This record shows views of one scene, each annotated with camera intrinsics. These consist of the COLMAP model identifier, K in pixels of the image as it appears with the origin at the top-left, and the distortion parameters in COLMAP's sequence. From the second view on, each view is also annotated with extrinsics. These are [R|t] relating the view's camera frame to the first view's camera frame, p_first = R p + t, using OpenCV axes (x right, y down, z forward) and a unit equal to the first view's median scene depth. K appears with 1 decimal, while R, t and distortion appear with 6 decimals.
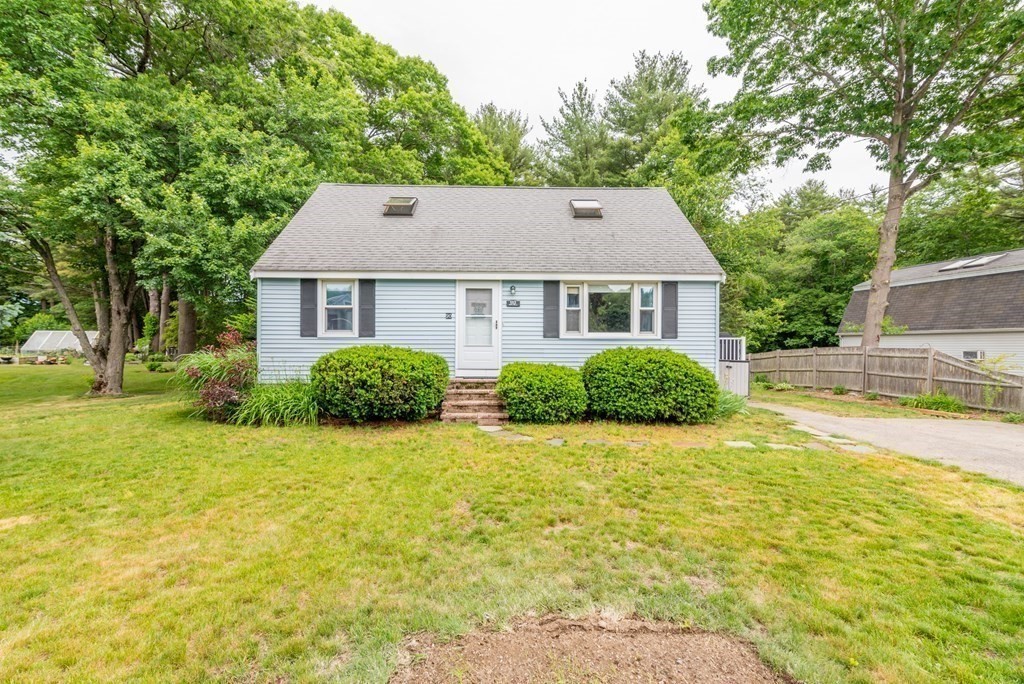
lens RADIAL K [[455.7, 0, 512.0], [0, 455.7, 342.0], [0, 0, 1]] dist [0.003588, 0.000316]
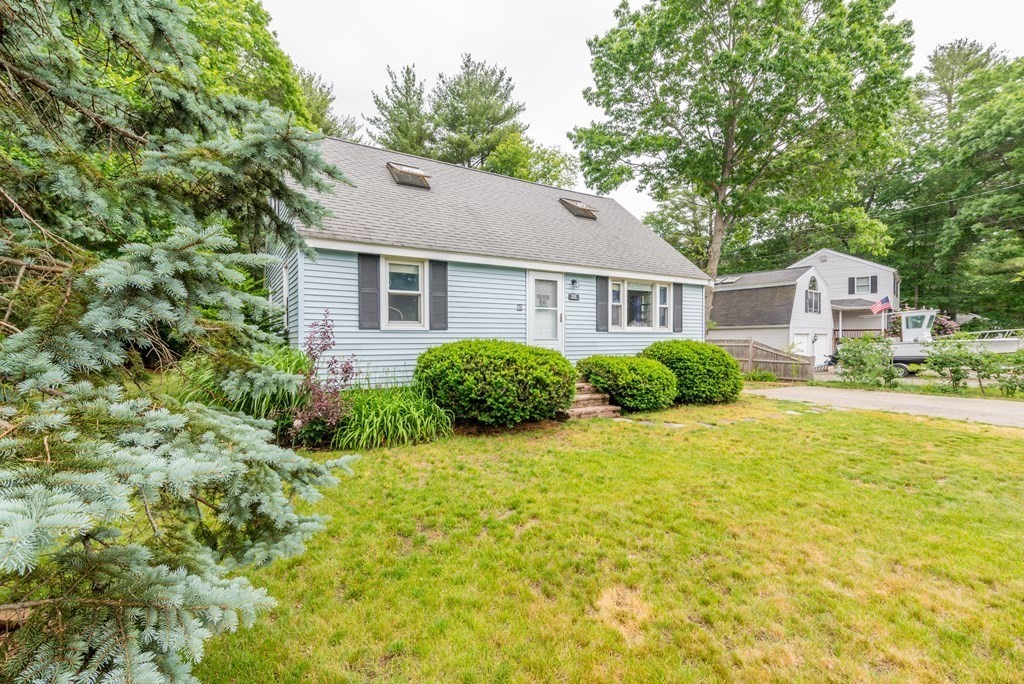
lens RADIAL K [[455.7, 0, 512.0], [0, 455.7, 342.0], [0, 0, 1]] dist [0.003588, 0.000316]
pose [[0.860840, -0.009490, 0.508787, -0.624921], [0.003235, 0.999908, 0.013176, 0.000876], [-0.508865, -0.009697, 0.860792, 0.206857]]
